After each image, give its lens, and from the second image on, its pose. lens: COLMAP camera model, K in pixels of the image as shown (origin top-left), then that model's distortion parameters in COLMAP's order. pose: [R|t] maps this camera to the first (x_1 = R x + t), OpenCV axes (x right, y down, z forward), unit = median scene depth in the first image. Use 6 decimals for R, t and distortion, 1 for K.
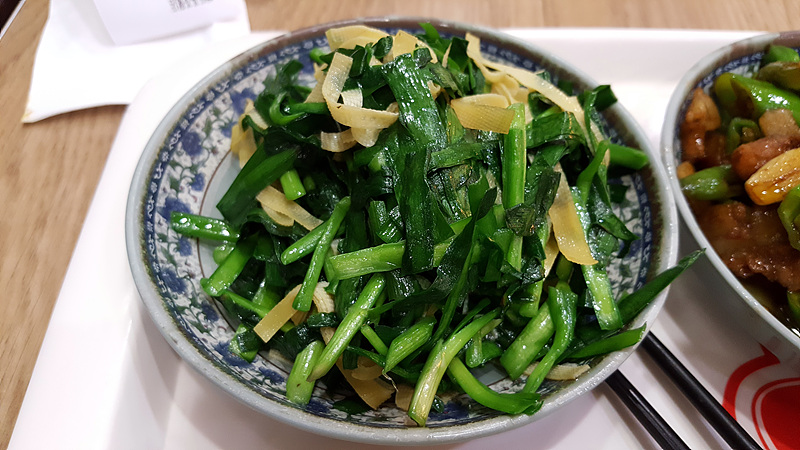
lens RADIAL K [[627.1, 0, 400.0], [0, 627.1, 225.0], [0, 0, 1]] dist [0.058312, -0.194980]
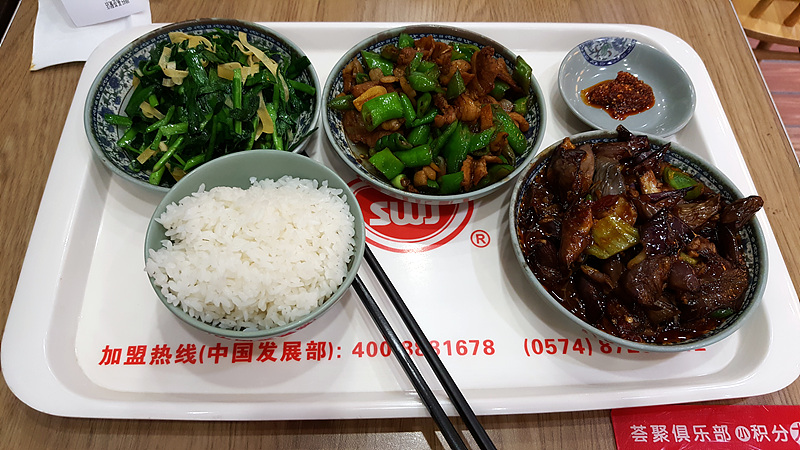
lens RADIAL K [[618.9, 0, 400.0], [0, 618.9, 225.0], [0, 0, 1]] dist [0.057036, -0.121168]
pose [[0.999653, -0.004082, 0.026030, 0.640776], [0.001175, 0.993848, 0.110750, 0.131107], [-0.026322, -0.110681, 0.993507, -1.305840]]
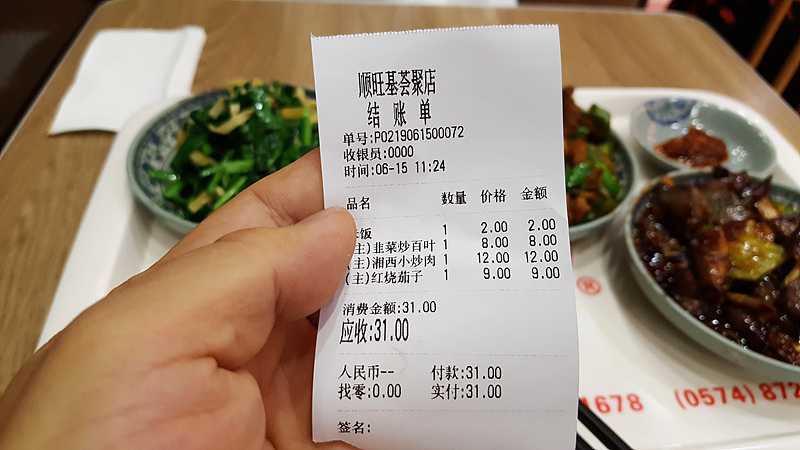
lens RADIAL K [[627.1, 0, 400.0], [0, 627.1, 225.0], [0, 0, 1]] dist [0.058312, -0.194980]
pose [[0.995031, -0.028481, 0.095405, 0.242378], [0.045561, 0.982252, -0.181948, 0.553764], [-0.088530, 0.185391, 0.978669, -0.995490]]
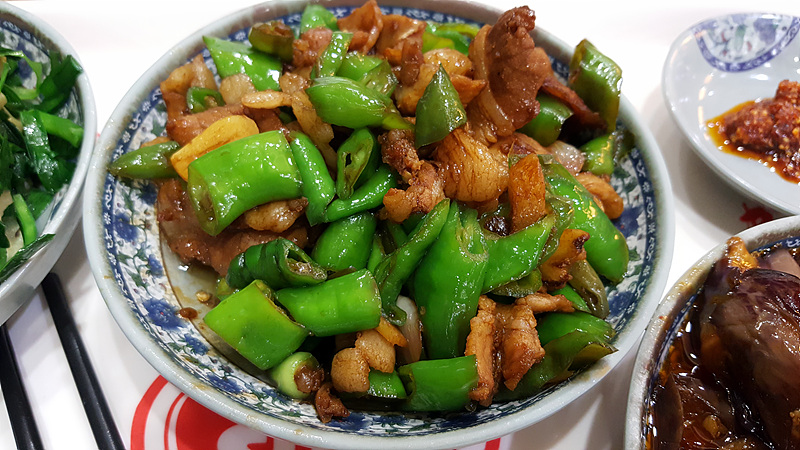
lens RADIAL K [[618.9, 0, 400.0], [0, 618.9, 225.0], [0, 0, 1]] dist [0.057036, -0.121168]
pose [[0.996616, -0.034089, 0.074793, 0.778112], [0.032594, 0.999246, 0.021117, 0.020769], [-0.075457, -0.018608, 0.996975, 0.093313]]
